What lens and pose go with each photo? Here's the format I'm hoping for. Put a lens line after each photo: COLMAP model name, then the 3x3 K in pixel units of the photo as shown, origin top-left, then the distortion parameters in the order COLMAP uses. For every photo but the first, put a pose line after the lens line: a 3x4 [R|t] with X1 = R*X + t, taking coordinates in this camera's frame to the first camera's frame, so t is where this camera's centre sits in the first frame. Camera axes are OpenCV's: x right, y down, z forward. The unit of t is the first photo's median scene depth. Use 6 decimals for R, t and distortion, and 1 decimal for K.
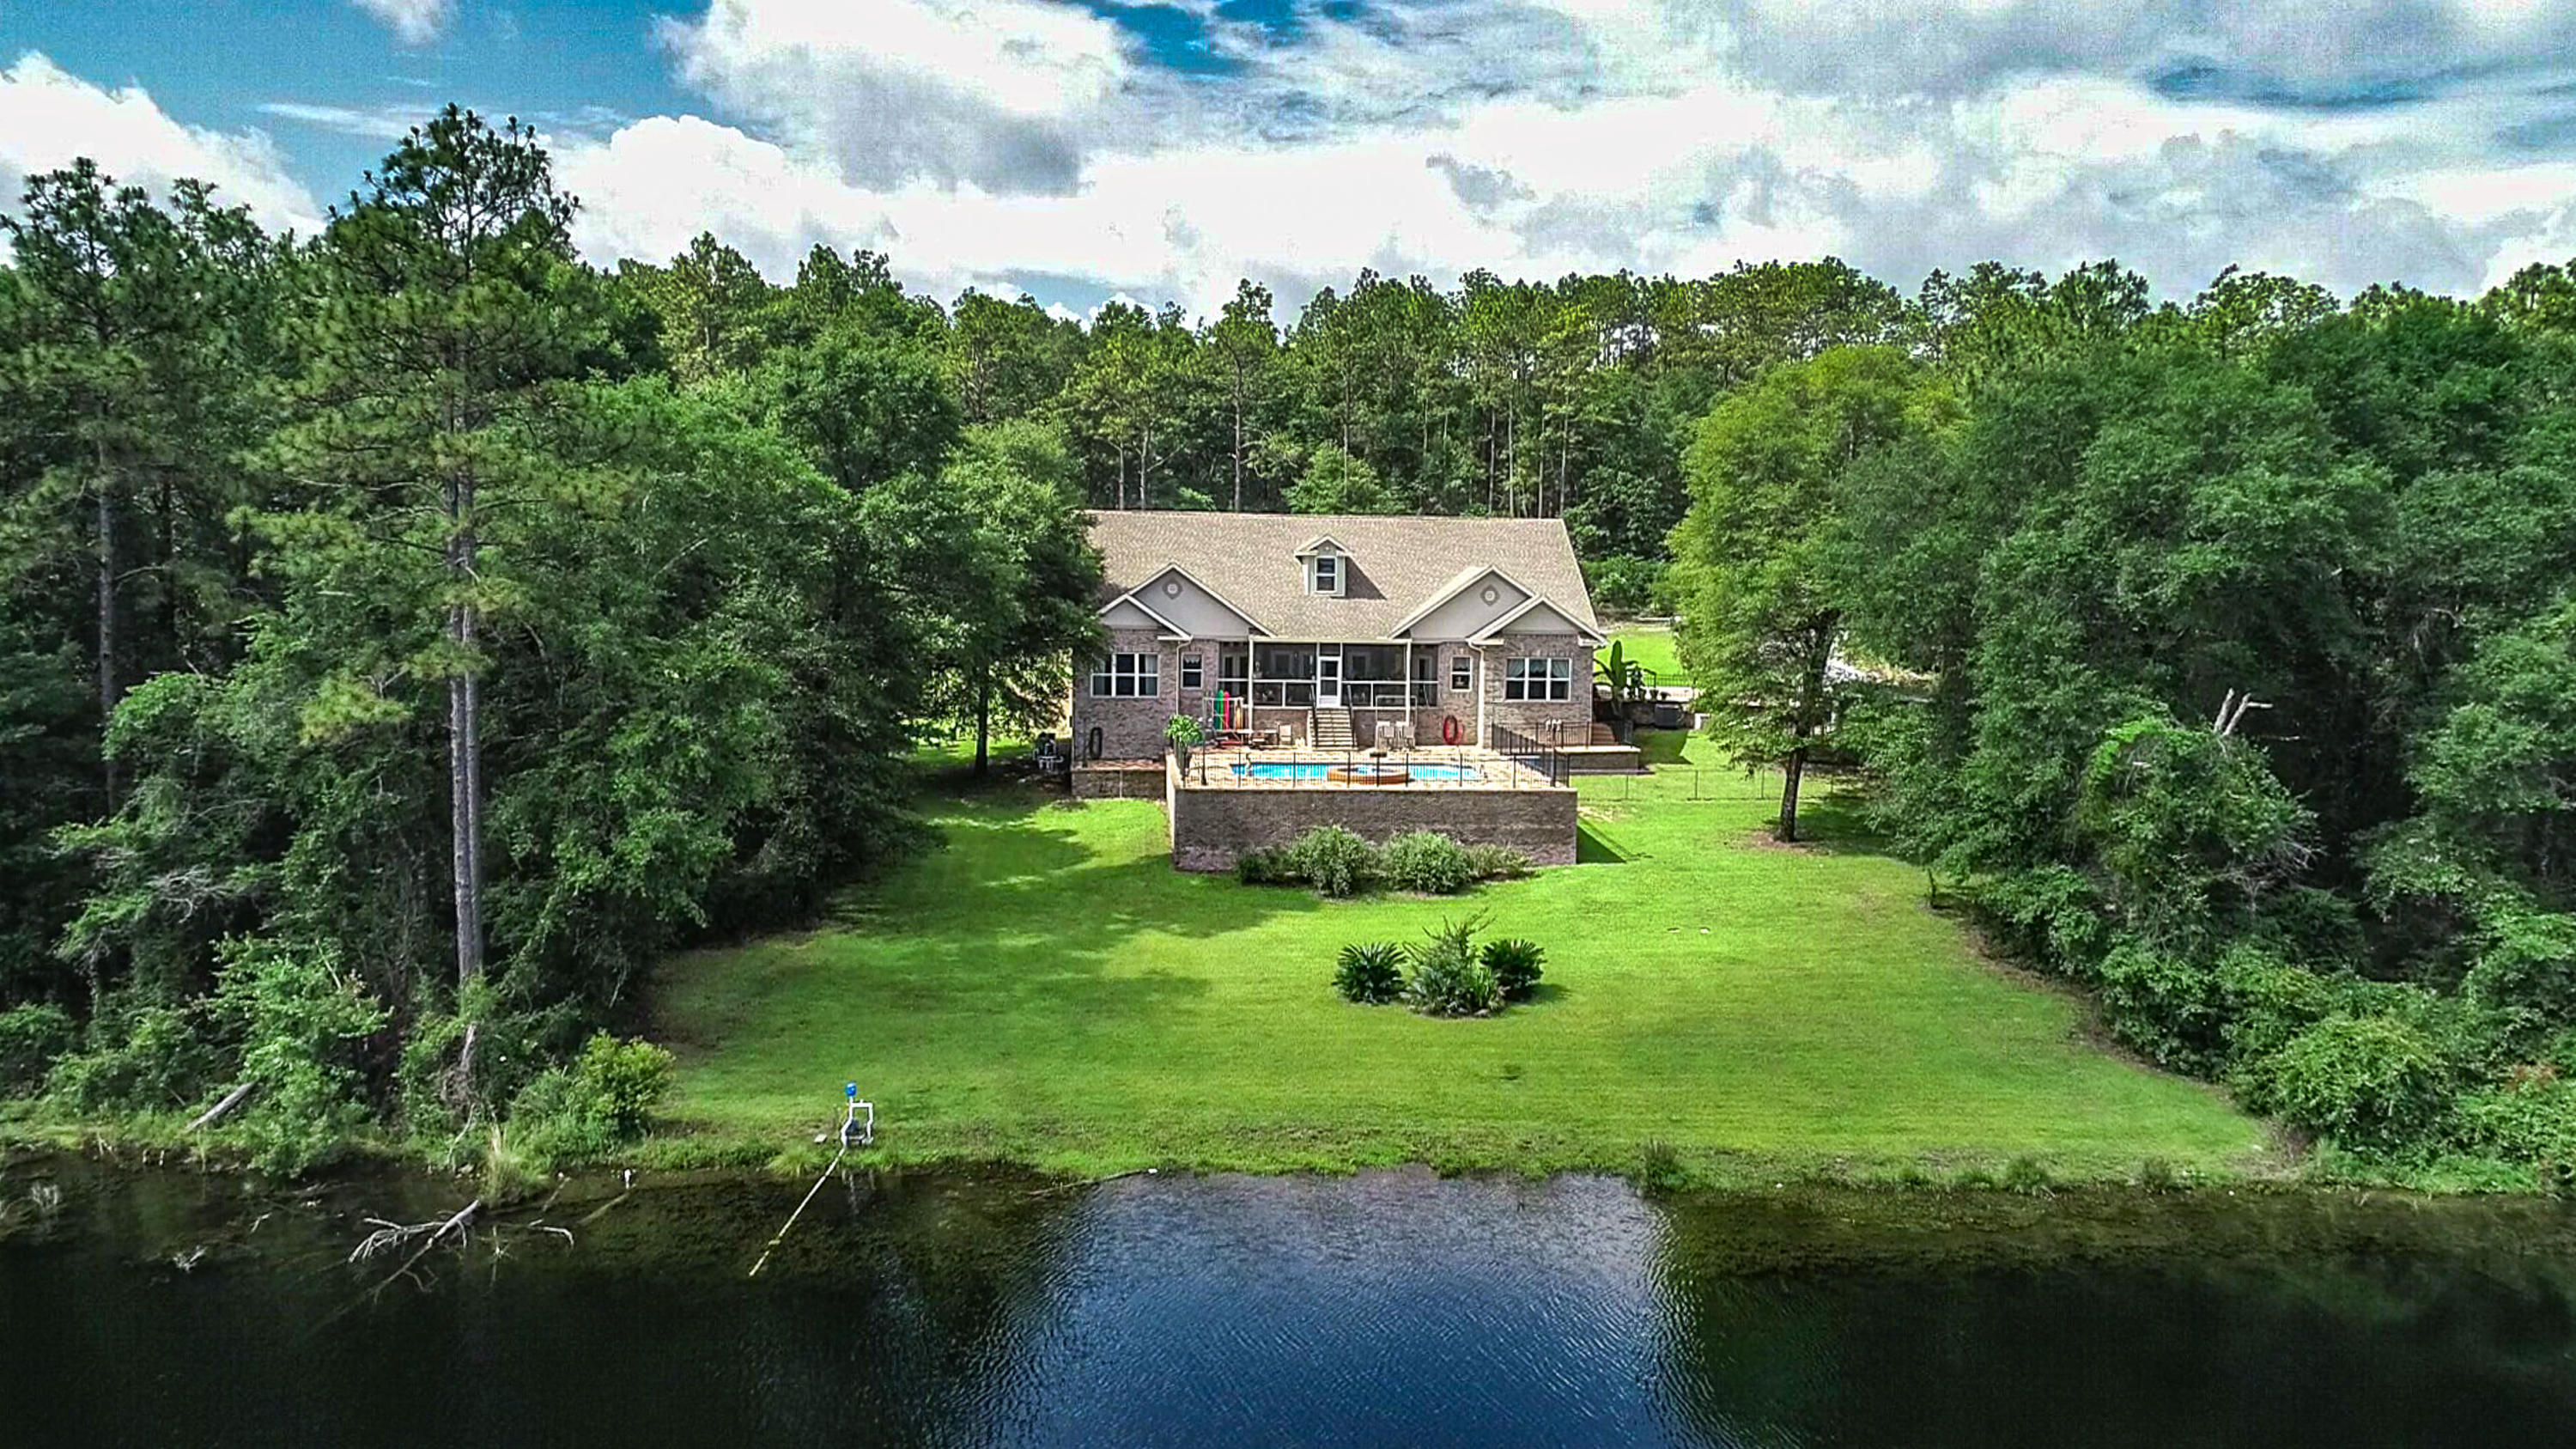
lens RADIAL K [[1907.0, 0, 1286.7], [0, 1907.0, 735.2], [0, 0, 1]] dist [0.004591, -0.000064]
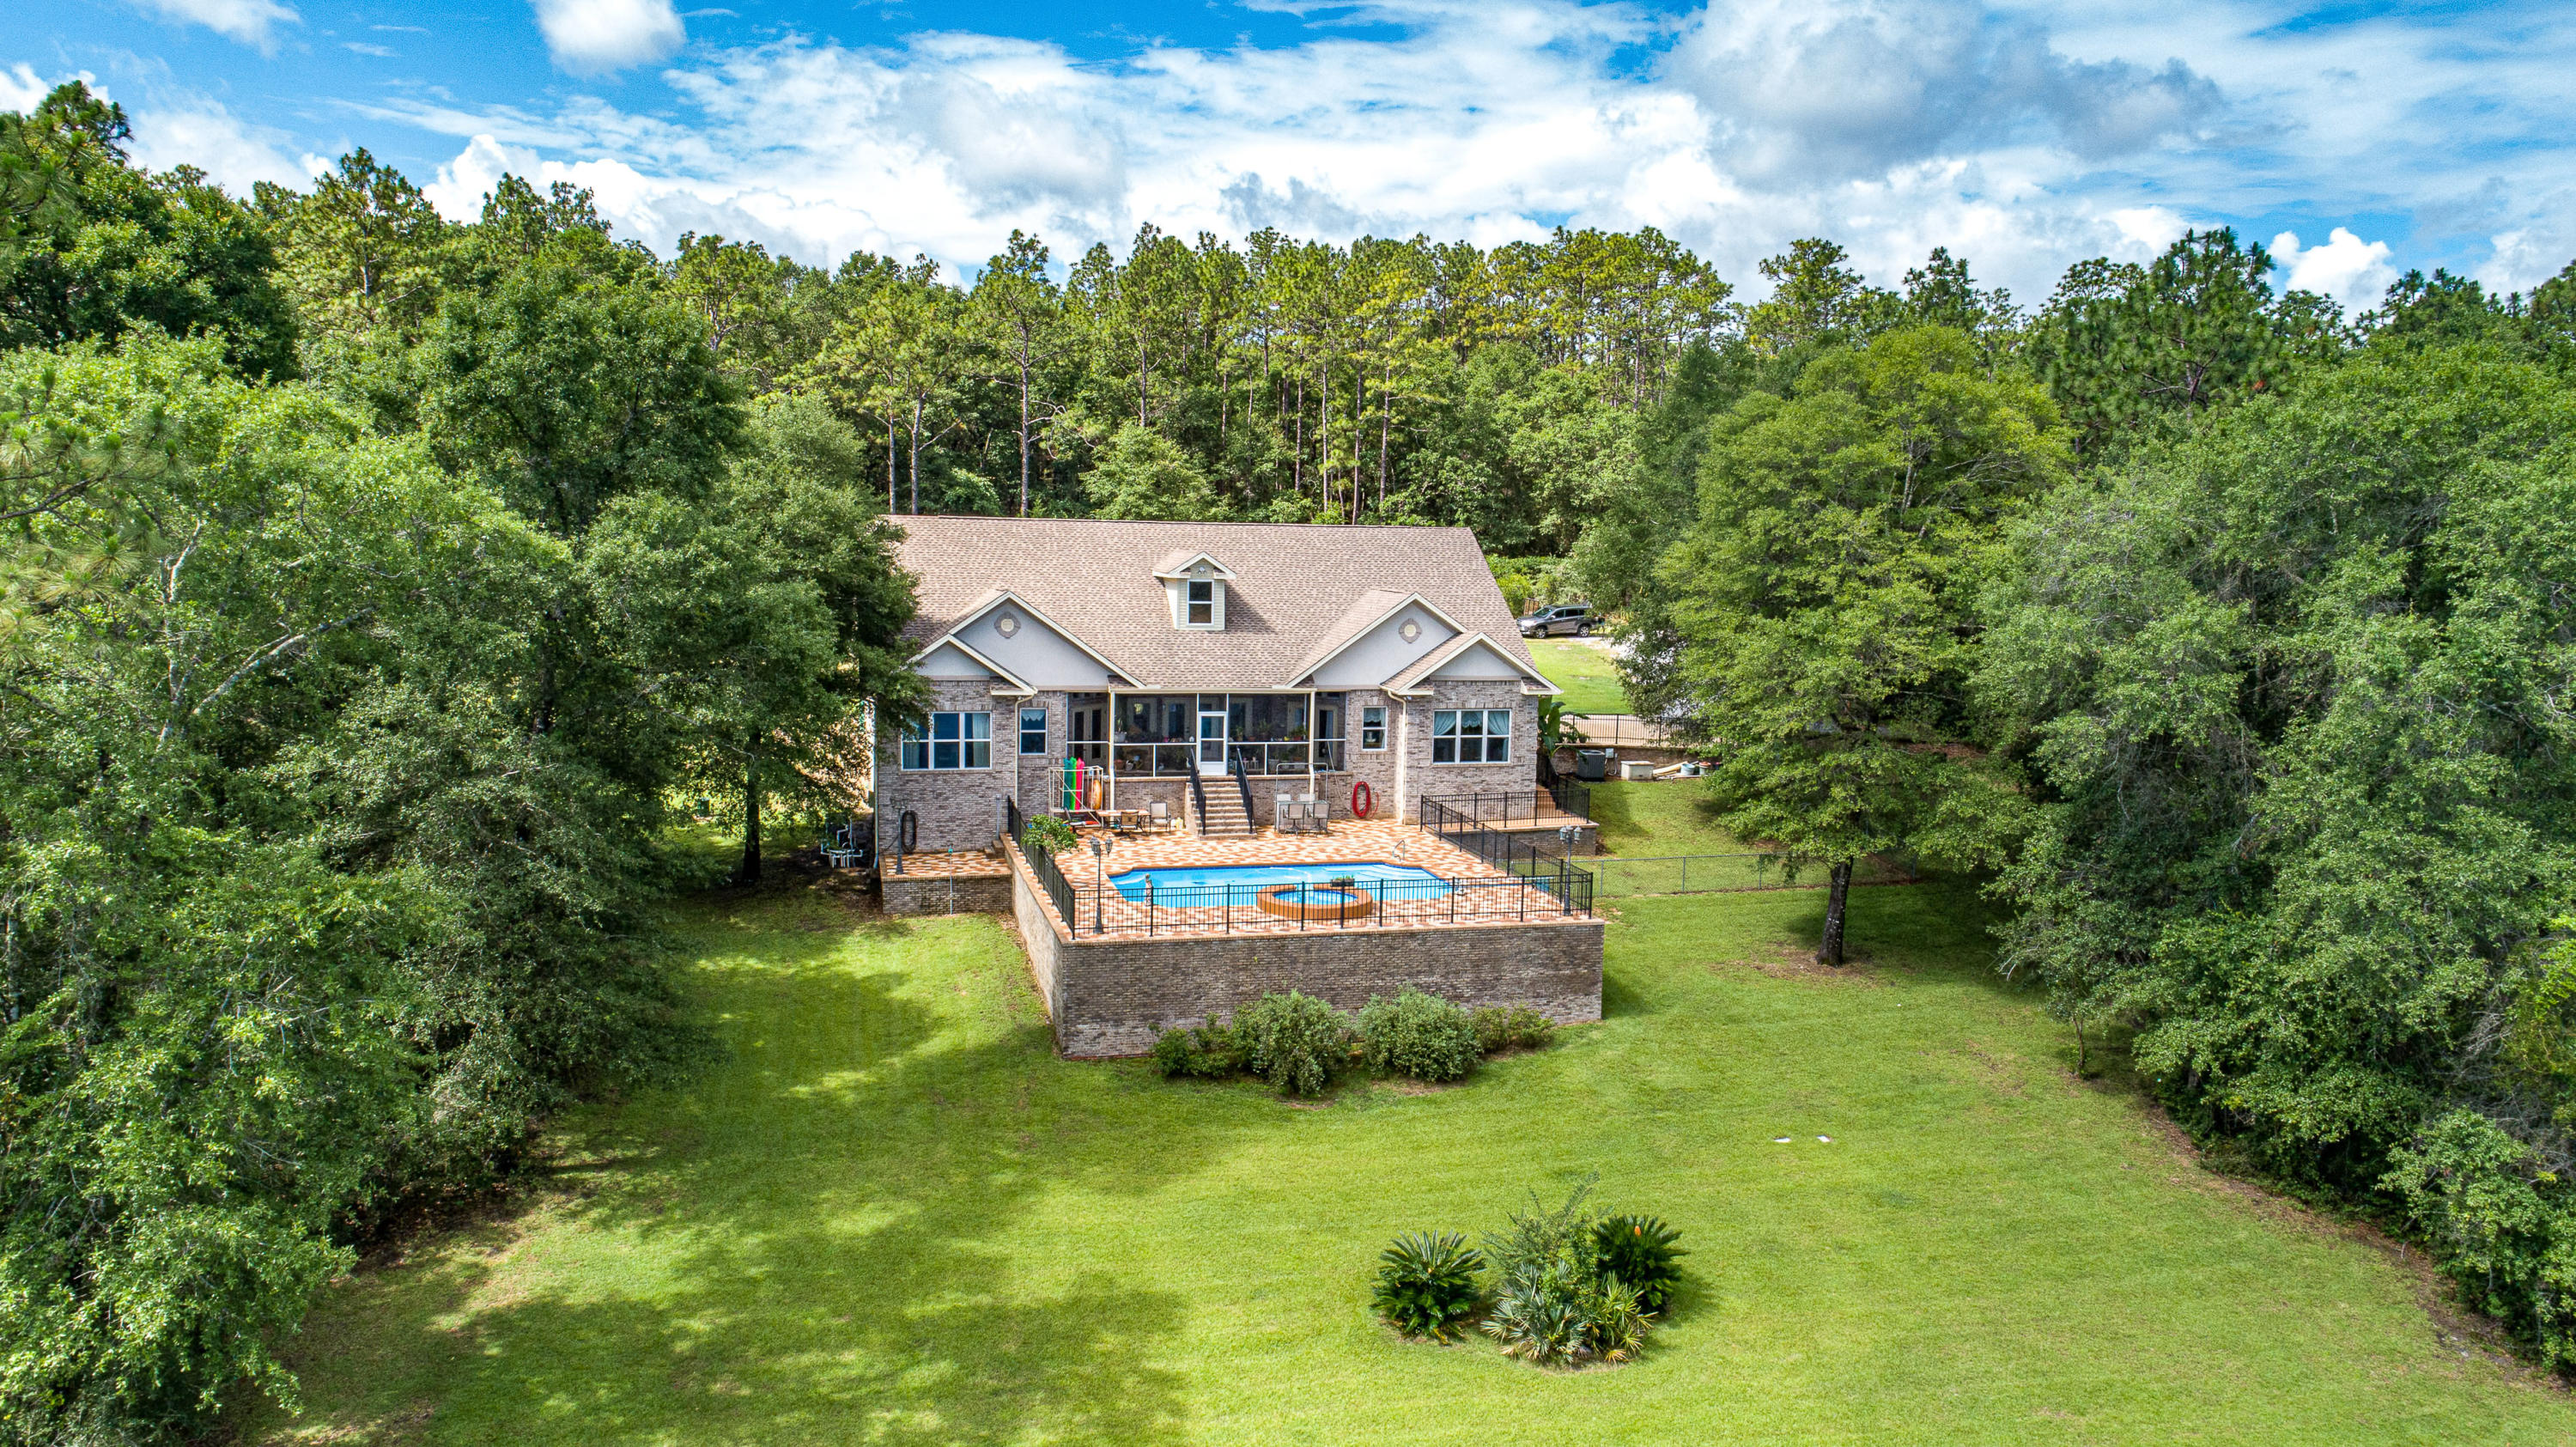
lens RADIAL K [[1785.5, 0, 1289.8], [0, 1785.5, 729.9], [0, 0, 1]] dist [-0.010950, 0.006790]
pose [[0.985936, -0.013299, 0.166591, -0.077494], [0.008350, 0.999504, 0.030373, -0.063568], [-0.166912, -0.028555, 0.985558, 0.318280]]
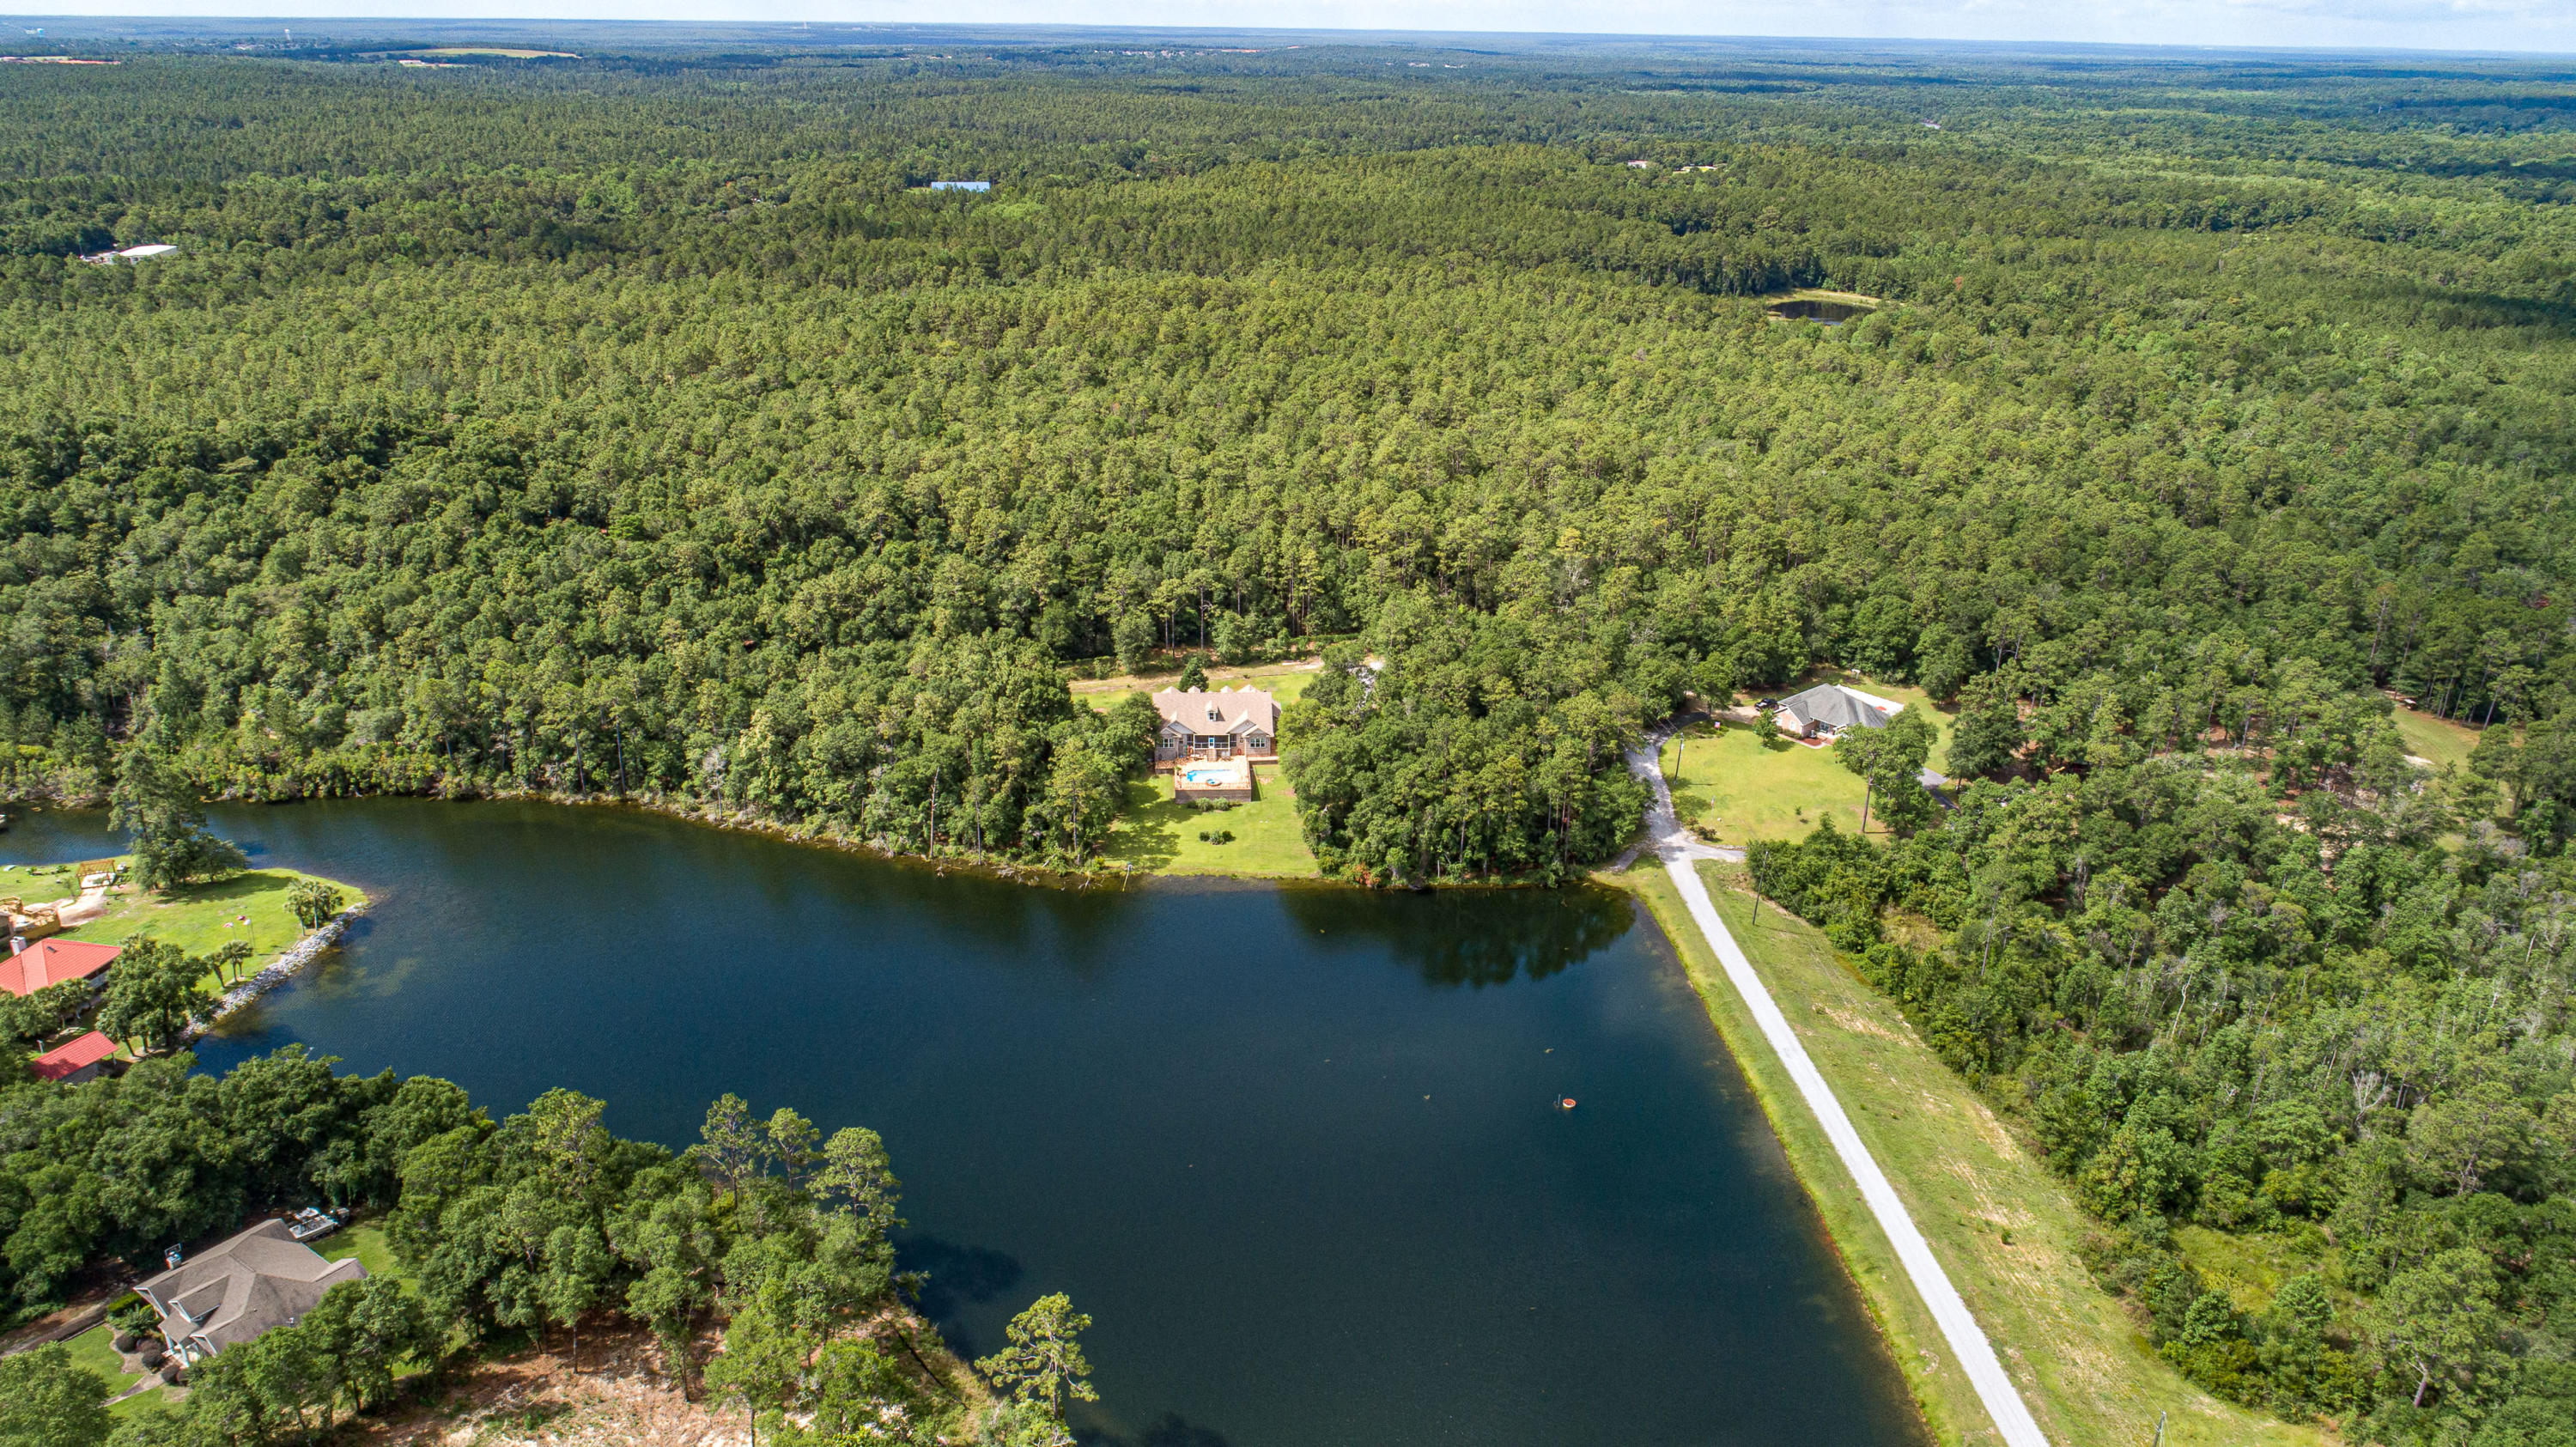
lens RADIAL K [[1788.8, 0, 1290.5], [0, 1788.8, 728.6], [0, 0, 1]] dist [-0.009032, 0.006147]
pose [[0.999530, 0.009990, -0.028998, 0.380327], [-0.001128, 0.956798, 0.290750, -1.481601], [0.030650, -0.290580, 0.956360, -3.479071]]
